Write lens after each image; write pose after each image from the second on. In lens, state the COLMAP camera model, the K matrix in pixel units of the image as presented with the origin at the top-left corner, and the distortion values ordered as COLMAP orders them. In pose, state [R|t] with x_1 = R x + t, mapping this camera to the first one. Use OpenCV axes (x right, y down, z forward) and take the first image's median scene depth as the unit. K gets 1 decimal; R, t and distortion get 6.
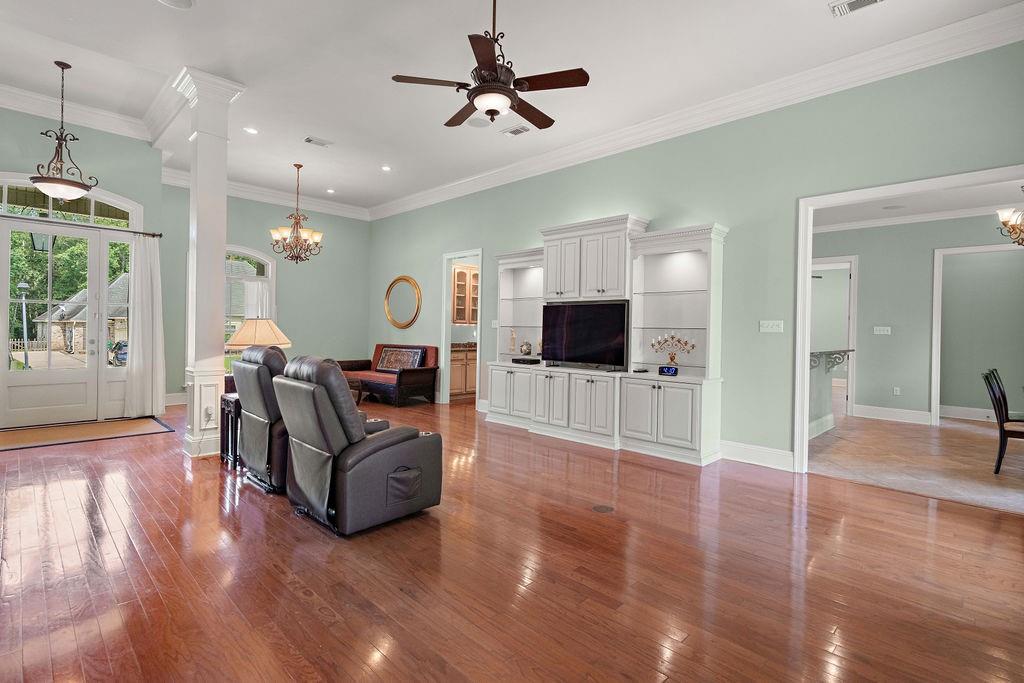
lens RADIAL K [[493.6, 0, 516.6], [0, 493.6, 336.1], [0, 0, 1]] dist [-0.003716, 0.002077]
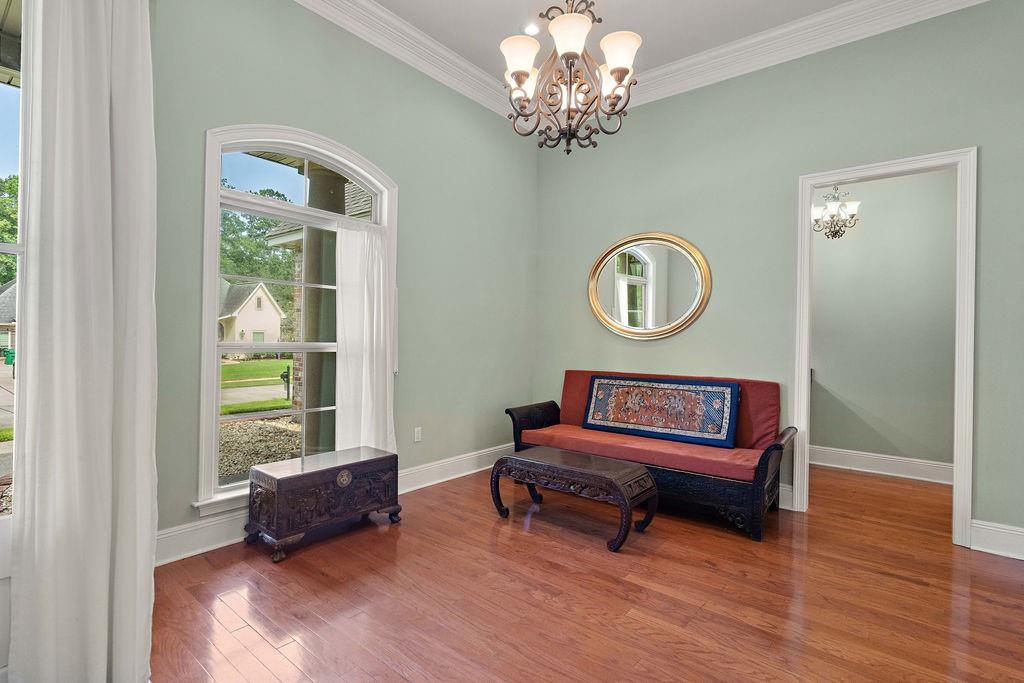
lens RADIAL K [[493.6, 0, 506.0], [0, 493.6, 344.3], [0, 0, 1]] dist [-0.003716, 0.002077]
pose [[0.998851, -0.001446, 0.047895, -0.397010], [0.001468, 0.999999, -0.000432, -0.011802], [-0.047895, 0.000502, 0.998852, 0.526545]]
